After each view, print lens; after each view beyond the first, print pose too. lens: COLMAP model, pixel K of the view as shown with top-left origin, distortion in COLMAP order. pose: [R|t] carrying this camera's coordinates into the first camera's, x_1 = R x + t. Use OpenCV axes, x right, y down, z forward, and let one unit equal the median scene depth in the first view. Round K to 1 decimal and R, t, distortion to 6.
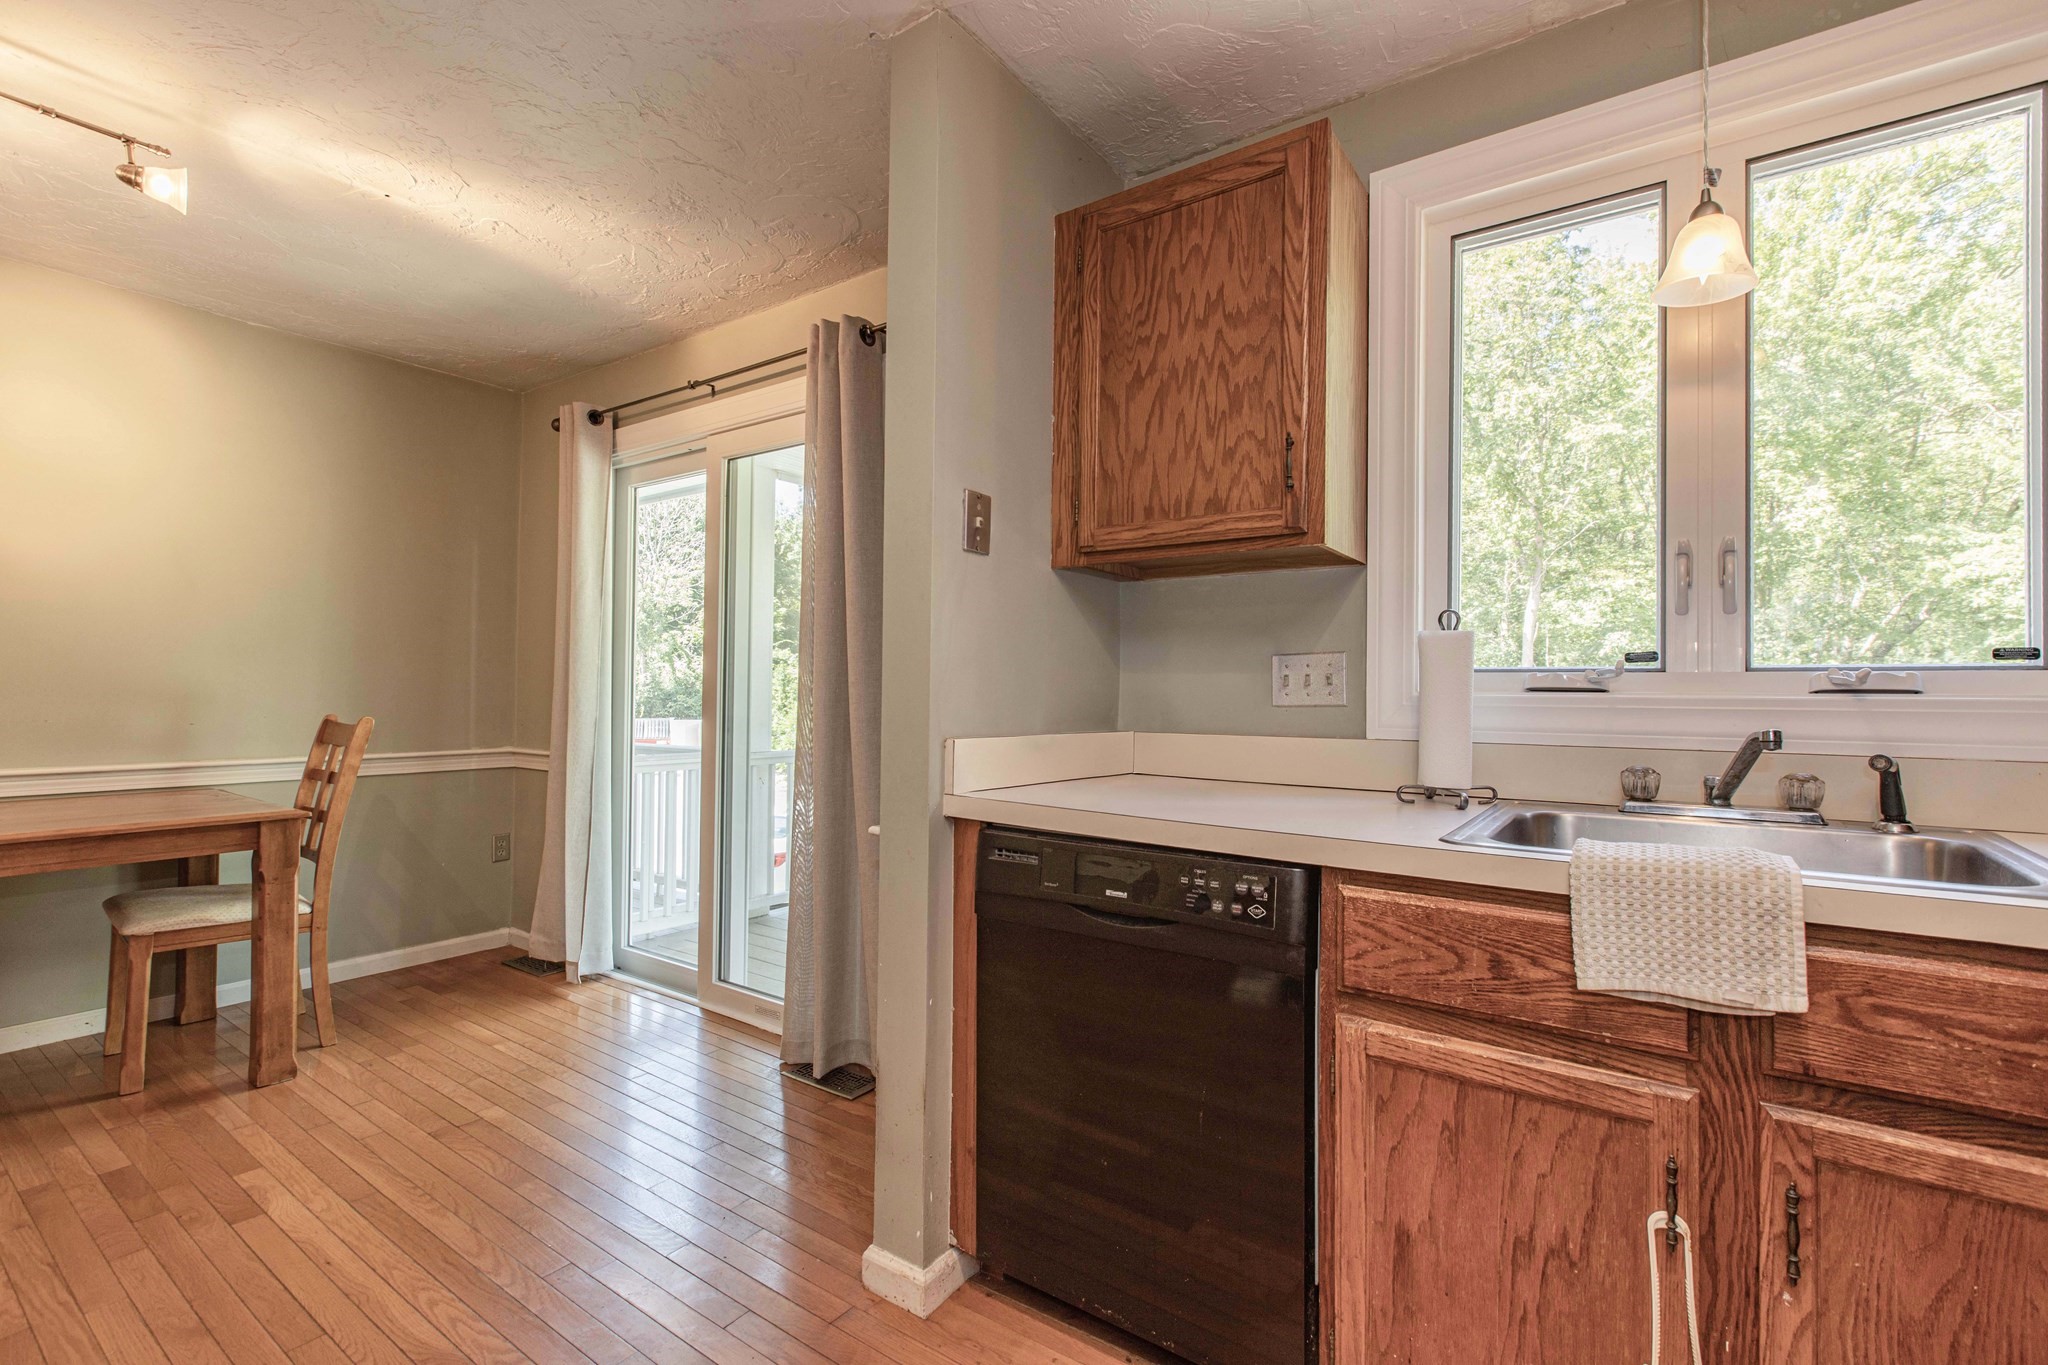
lens RADIAL K [[909.6, 0, 1023.7], [0, 909.6, 679.8], [0, 0, 1]] dist [0.003560, -0.003100]
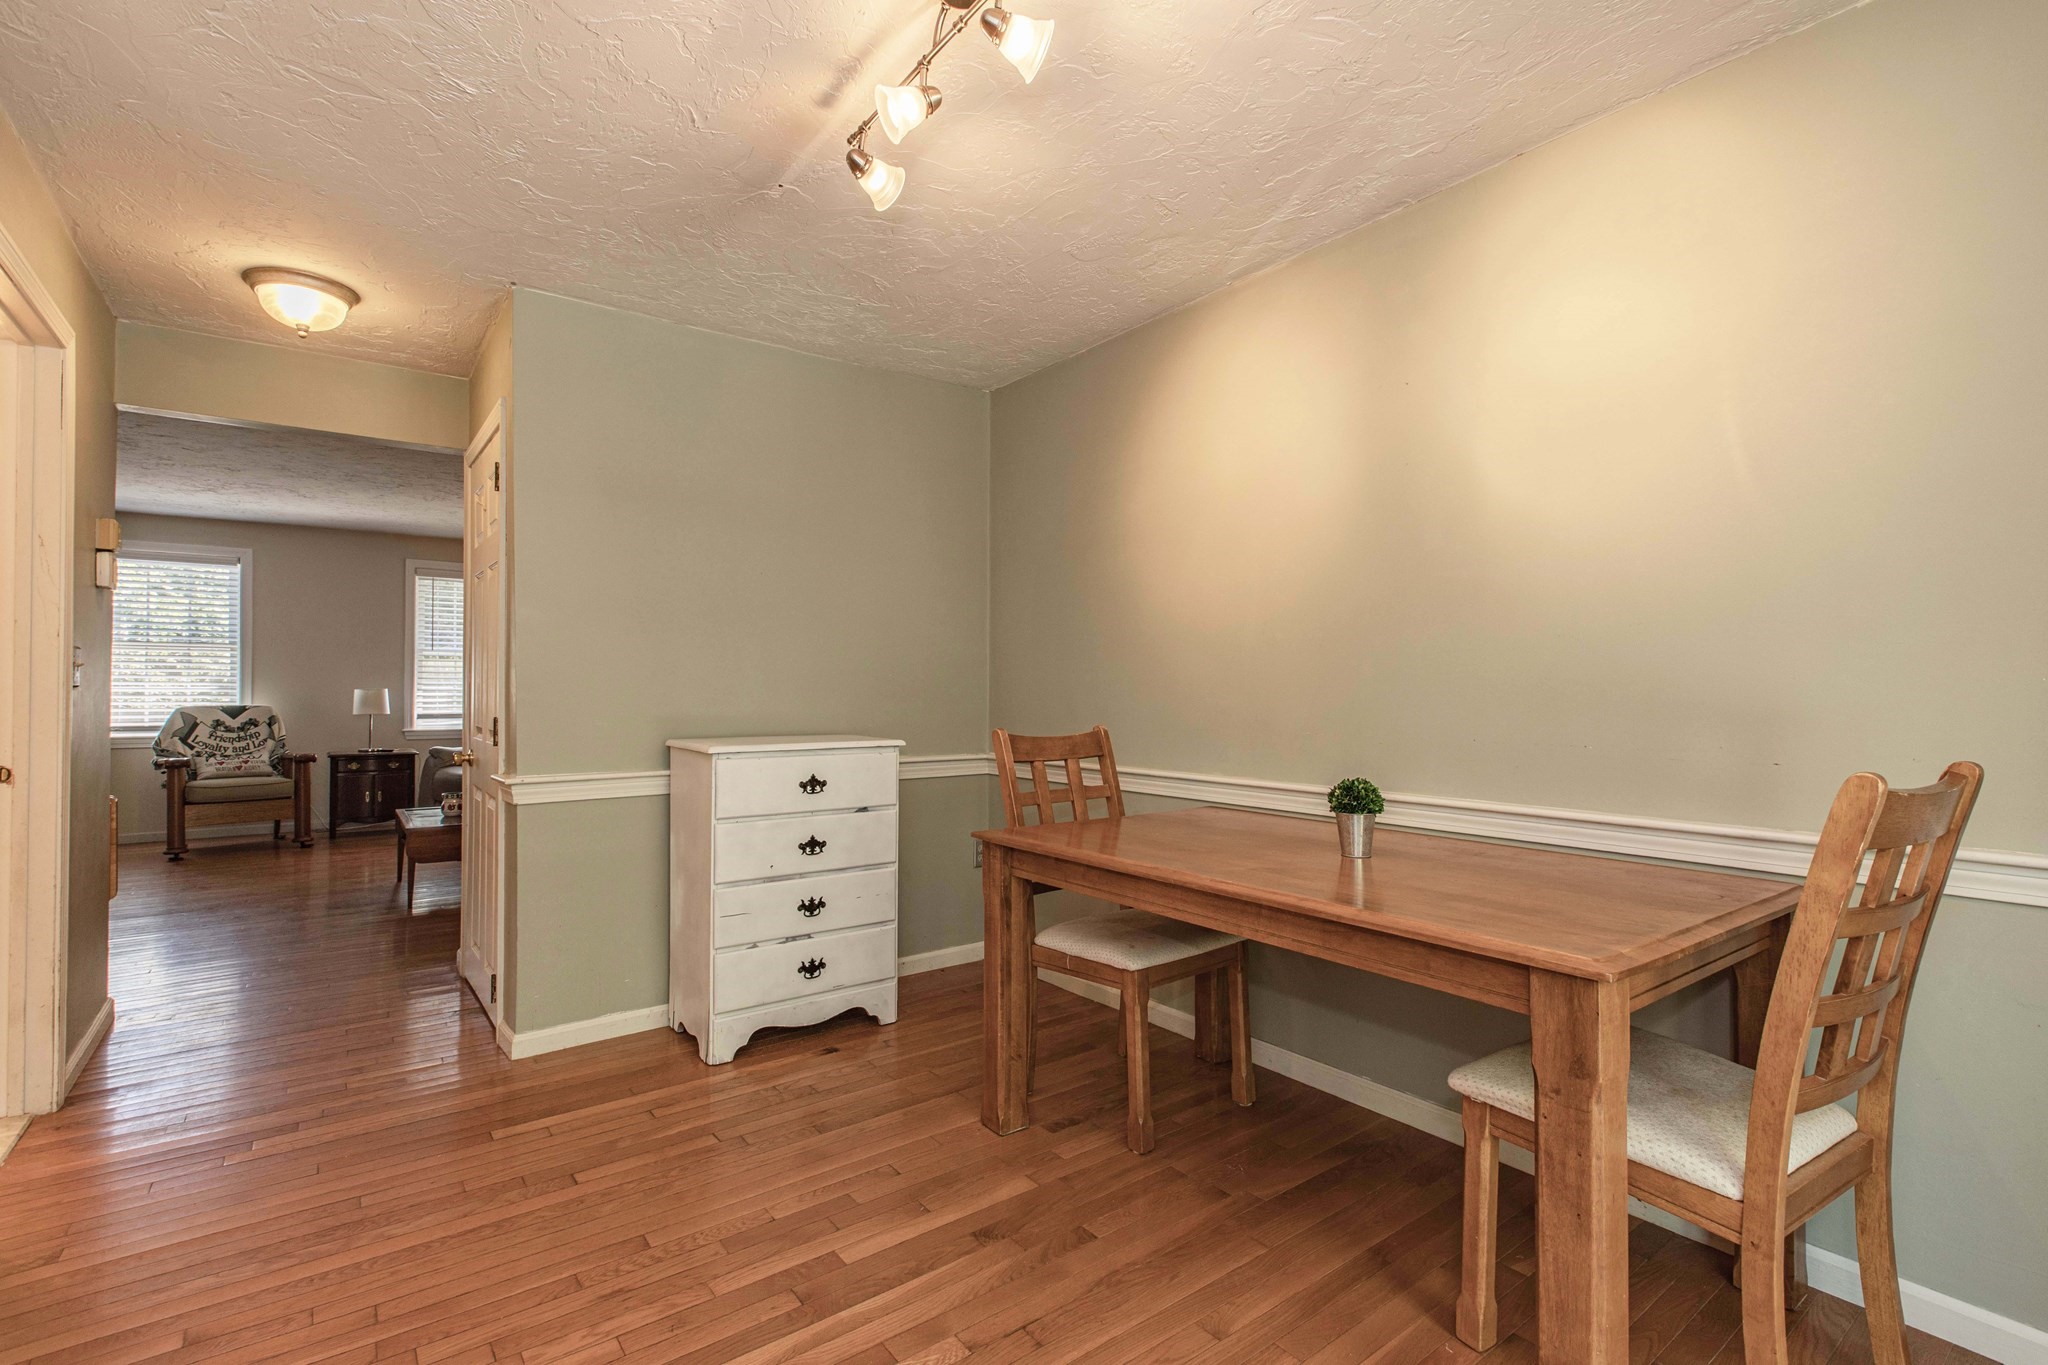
lens RADIAL K [[928.5, 0, 1020.9], [0, 928.5, 681.0], [0, 0, 1]] dist [0.000716, -0.000181]
pose [[-0.304208, -0.021053, -0.952373, -0.254792], [0.007911, 0.999665, -0.024625, 0.009270], [0.952573, -0.015025, -0.303940, 0.871414]]
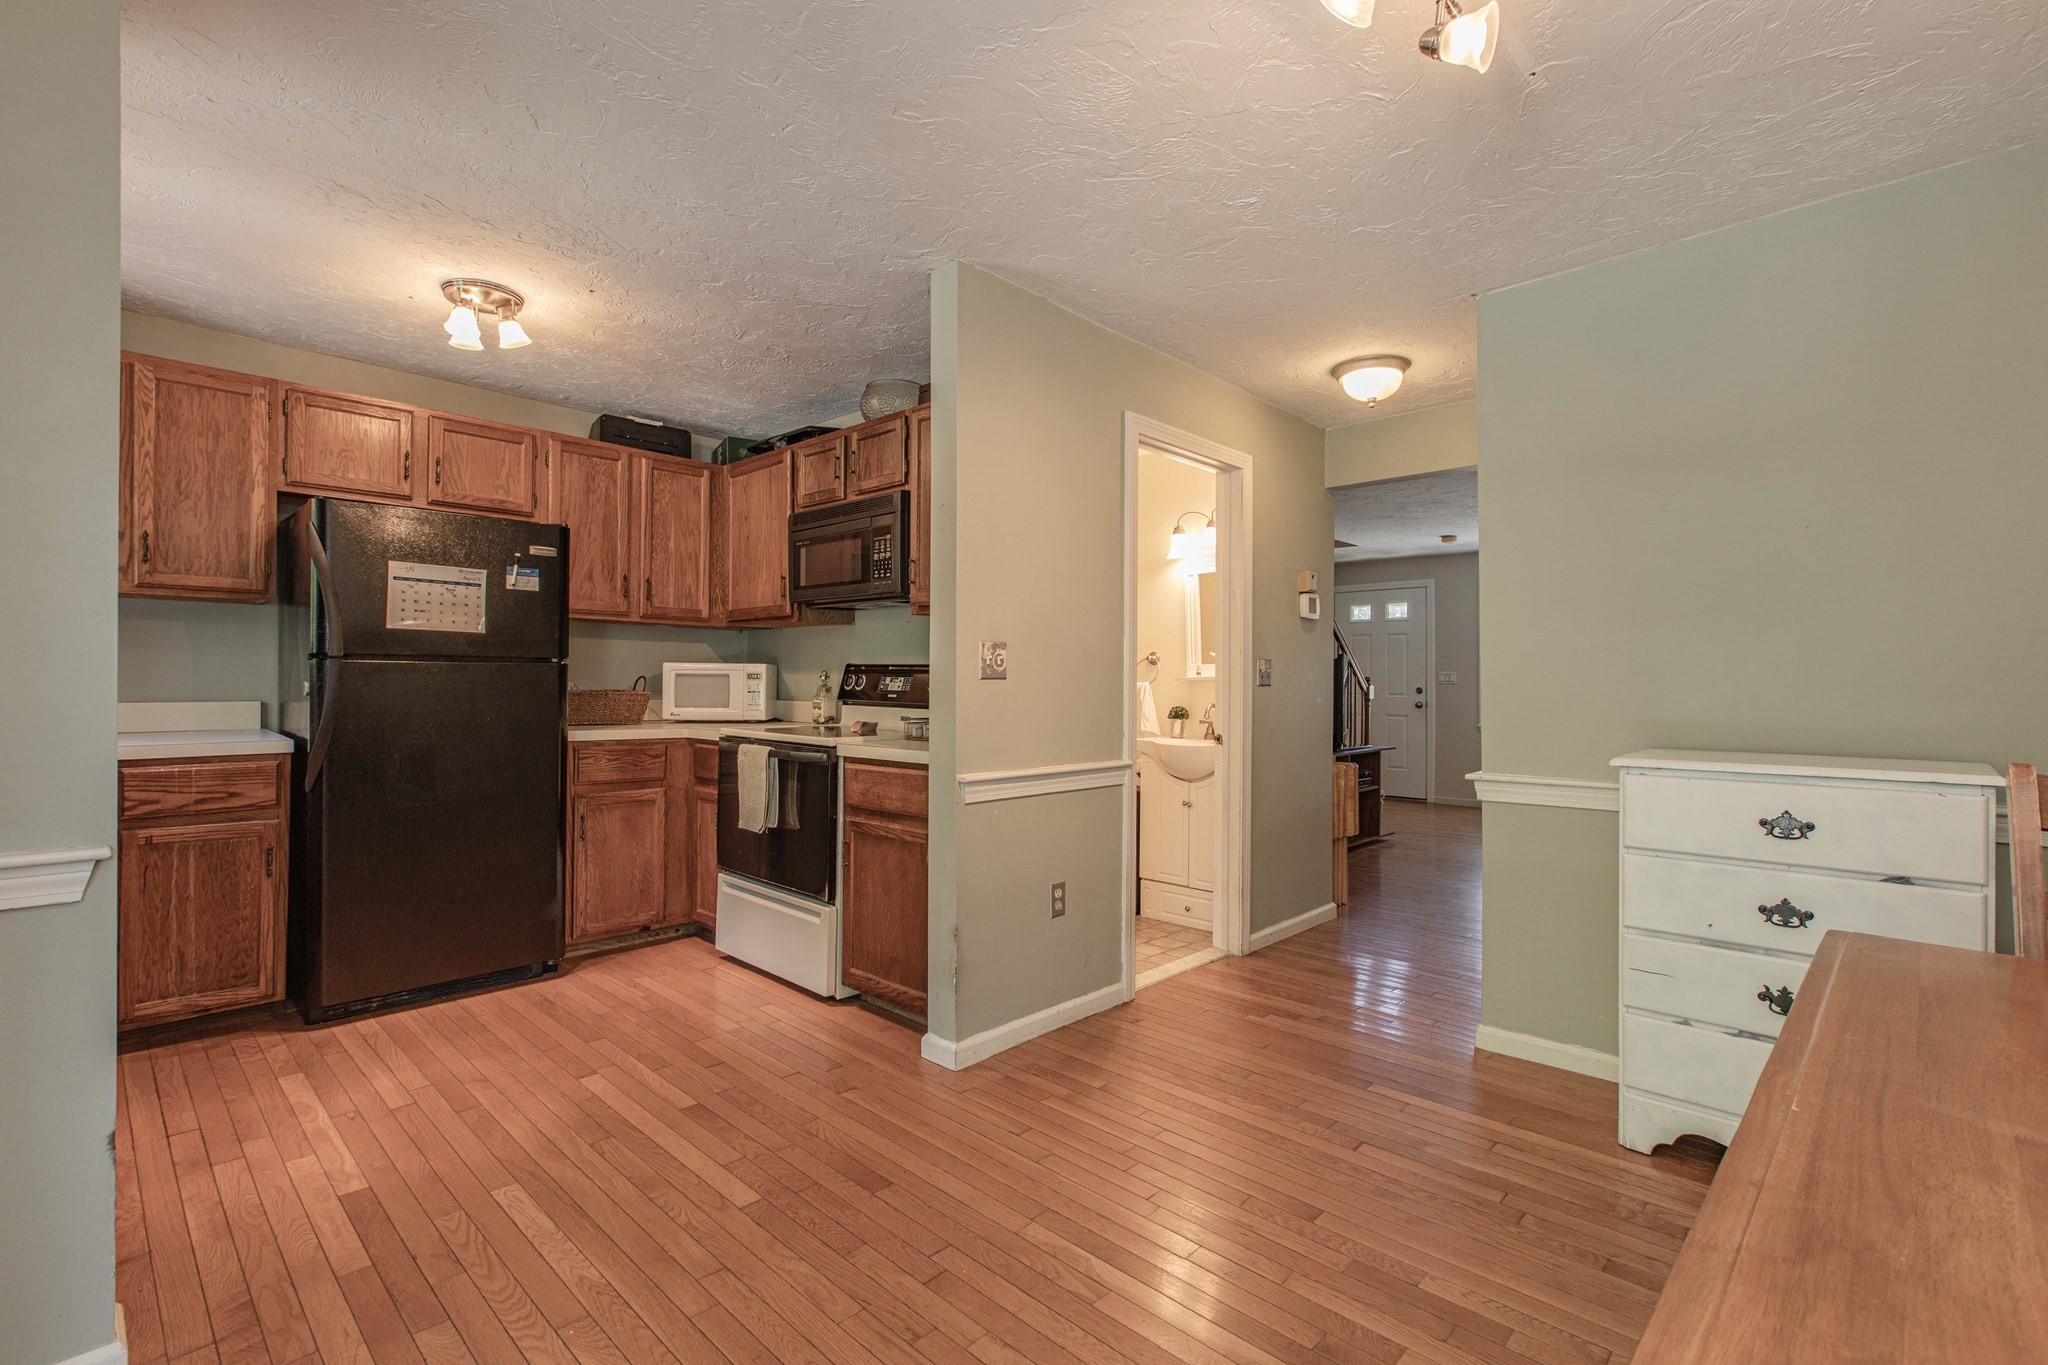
lens RADIAL K [[909.6, 0, 1023.7], [0, 909.6, 679.8], [0, 0, 1]] dist [0.003560, -0.003100]
pose [[-0.989545, -0.015599, 0.143381, -0.737087], [-0.018432, 0.999660, -0.018453, 0.008136], [-0.143045, -0.020903, -0.989495, 1.146450]]
